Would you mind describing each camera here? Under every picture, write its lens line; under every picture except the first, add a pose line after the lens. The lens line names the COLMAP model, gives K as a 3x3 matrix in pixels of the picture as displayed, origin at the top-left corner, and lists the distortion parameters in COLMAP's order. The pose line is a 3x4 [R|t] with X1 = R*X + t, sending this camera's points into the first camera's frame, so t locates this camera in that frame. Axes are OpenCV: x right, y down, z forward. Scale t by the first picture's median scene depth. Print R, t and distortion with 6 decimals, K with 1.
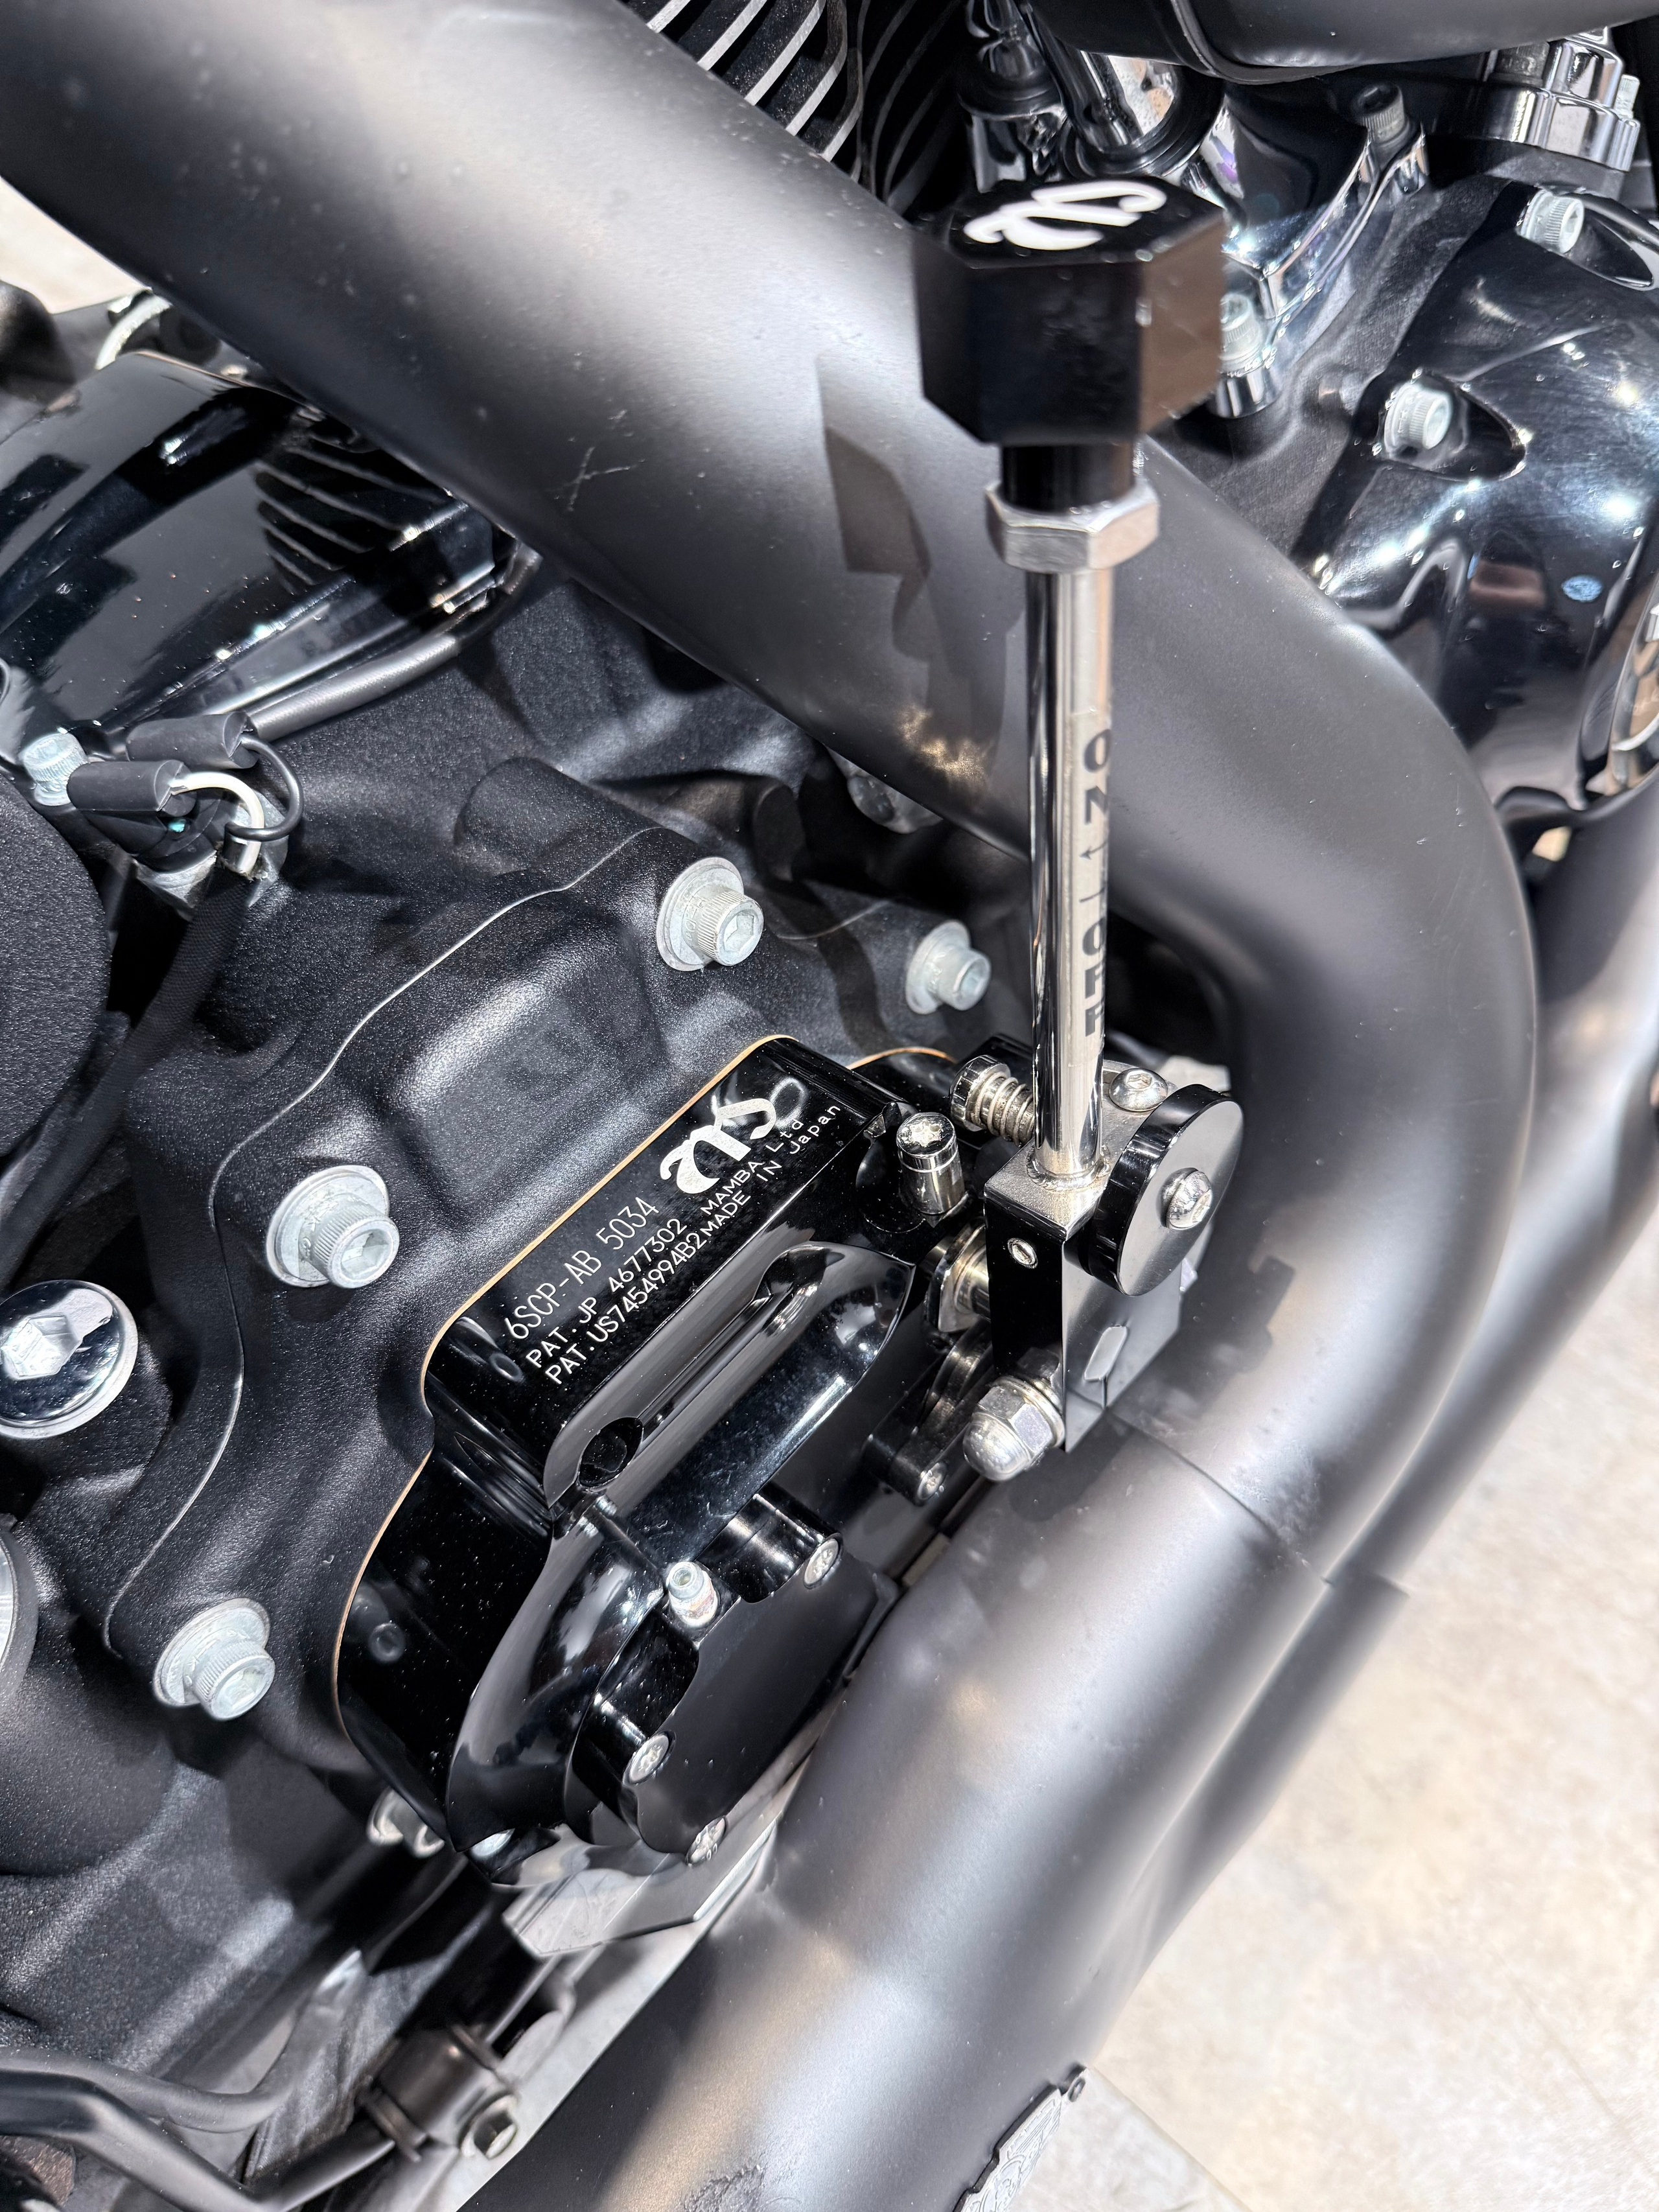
lens RADIAL K [[1579.4, 0, 831.4], [0, 1579.4, 1112.0], [0, 0, 1]] dist [-0.006776, -0.005932]
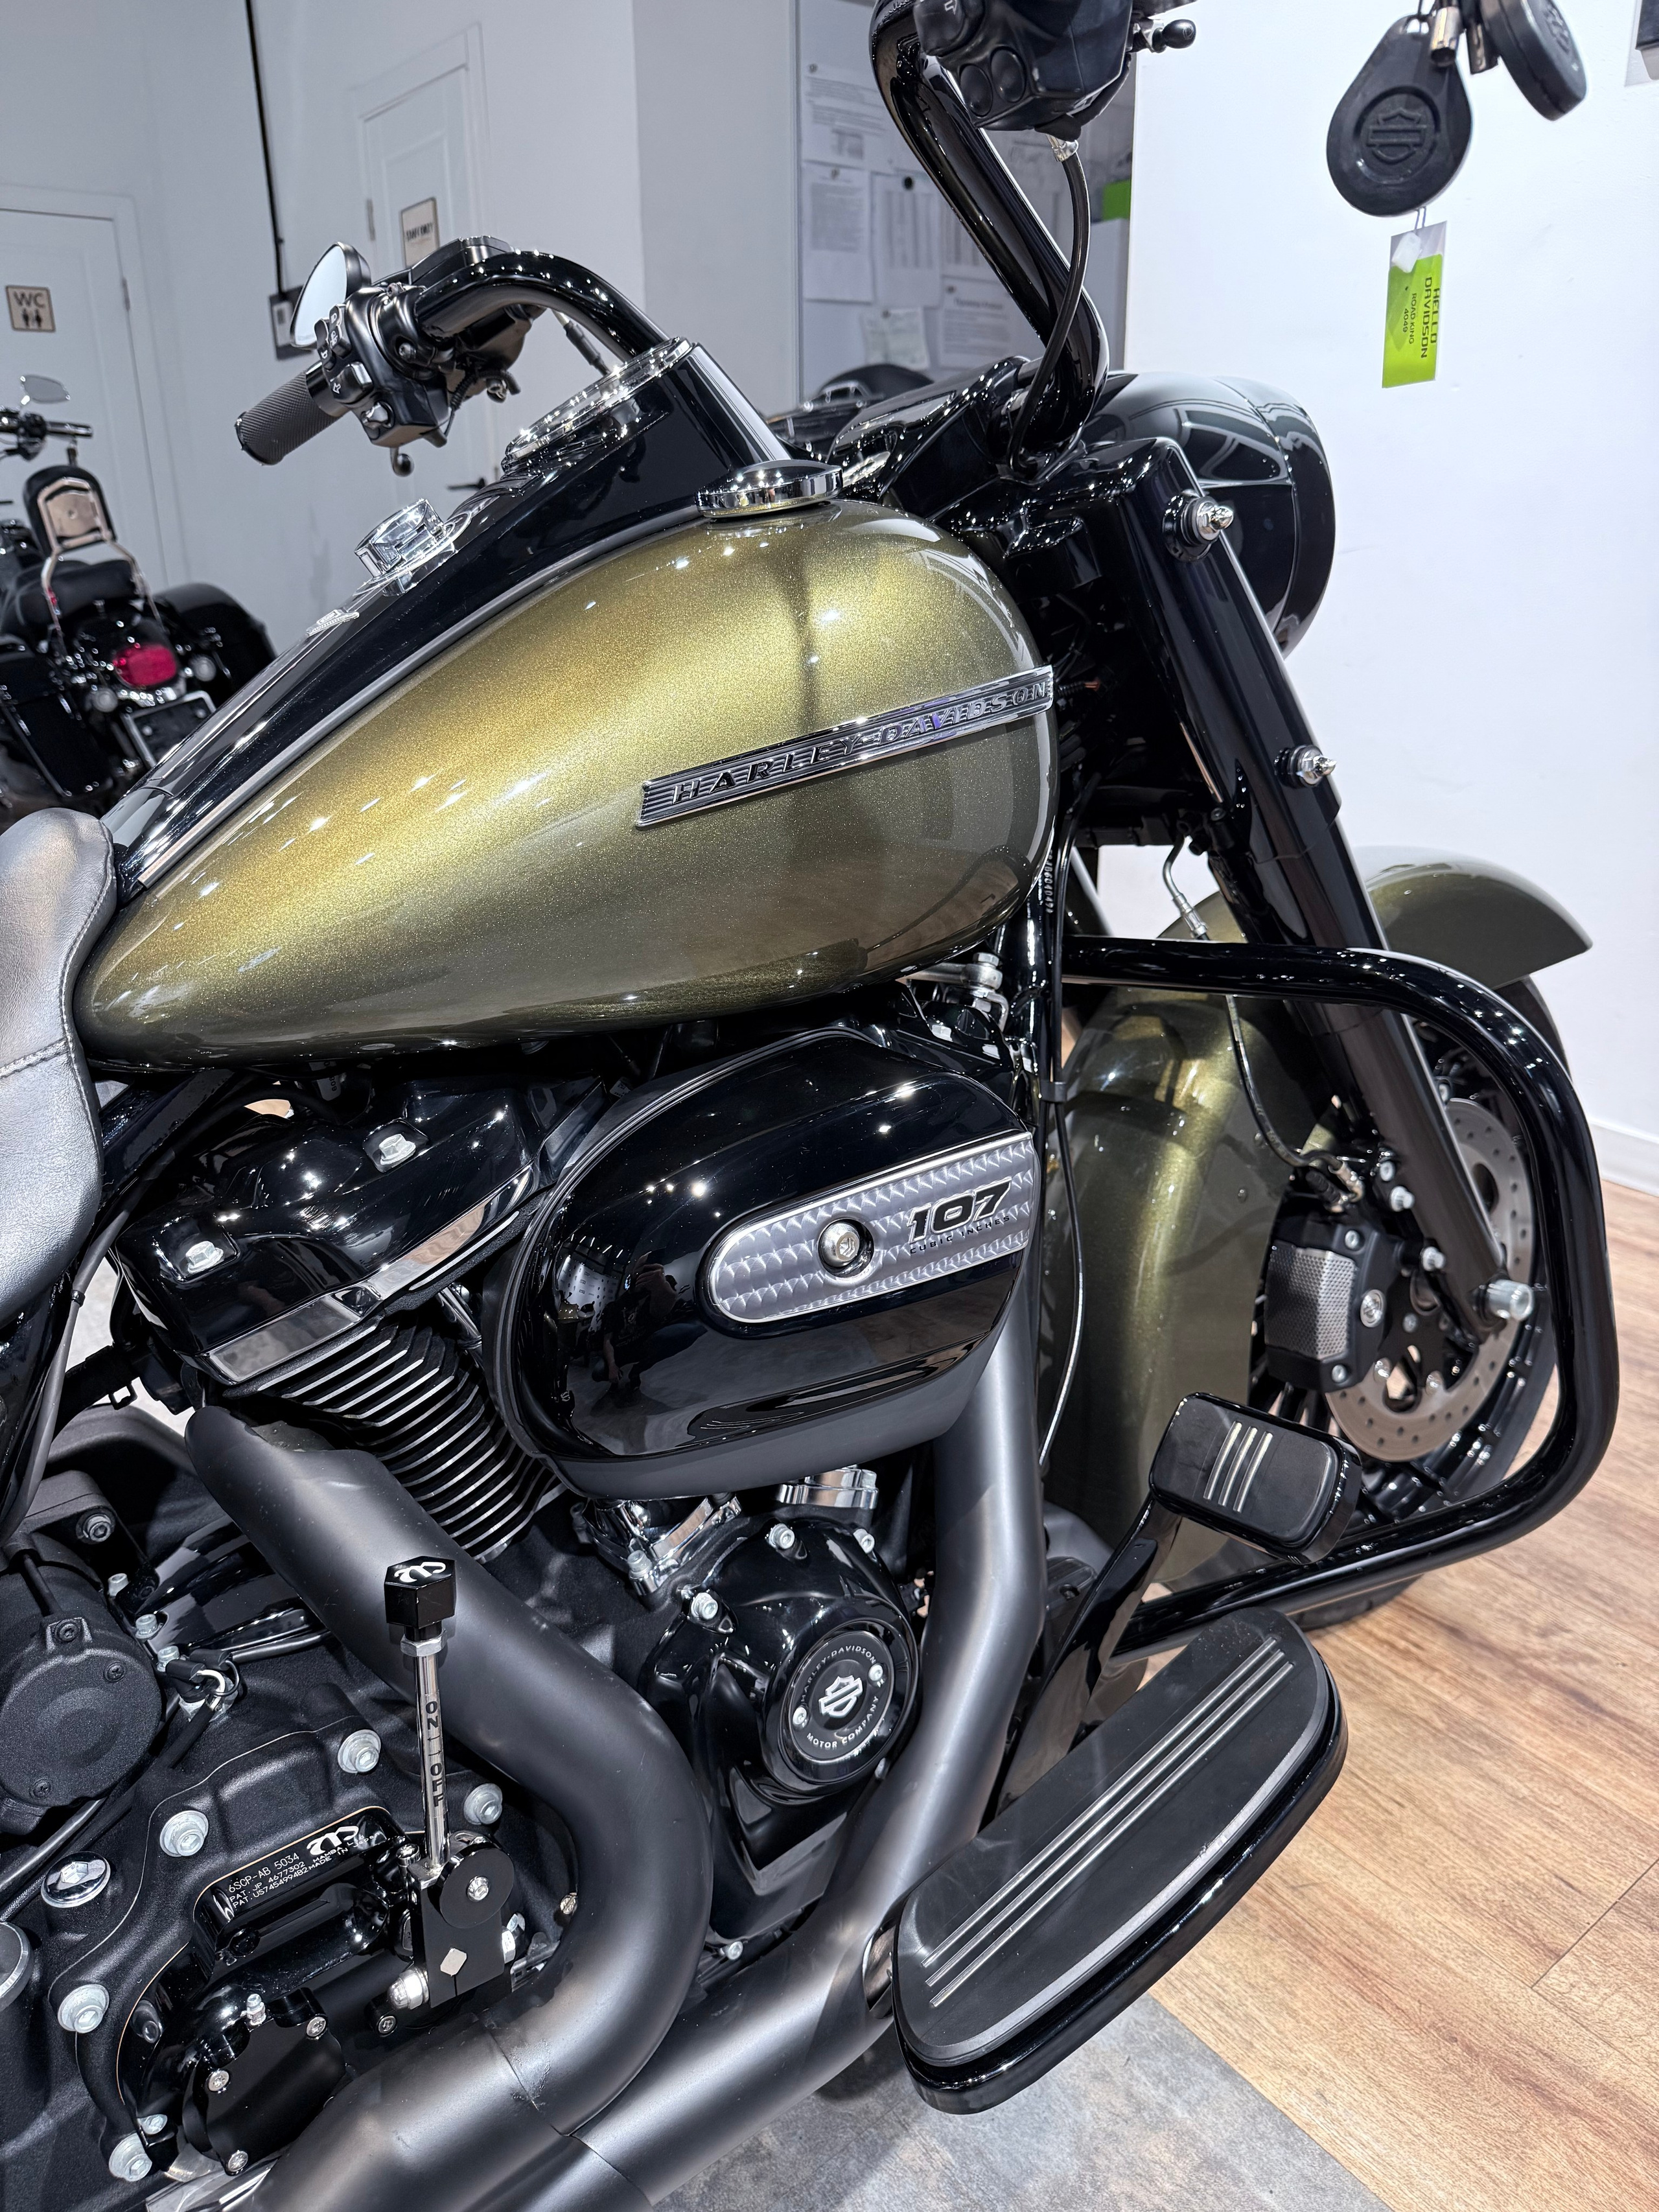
lens RADIAL K [[1579.4, 0, 831.4], [0, 1579.4, 1112.0], [0, 0, 1]] dist [-0.006776, -0.005932]
pose [[0.979407, 0.100396, -0.175162, 1.112964], [-0.181452, 0.818128, -0.545658, 0.317790], [0.088523, 0.566205, 0.819497, -1.836896]]
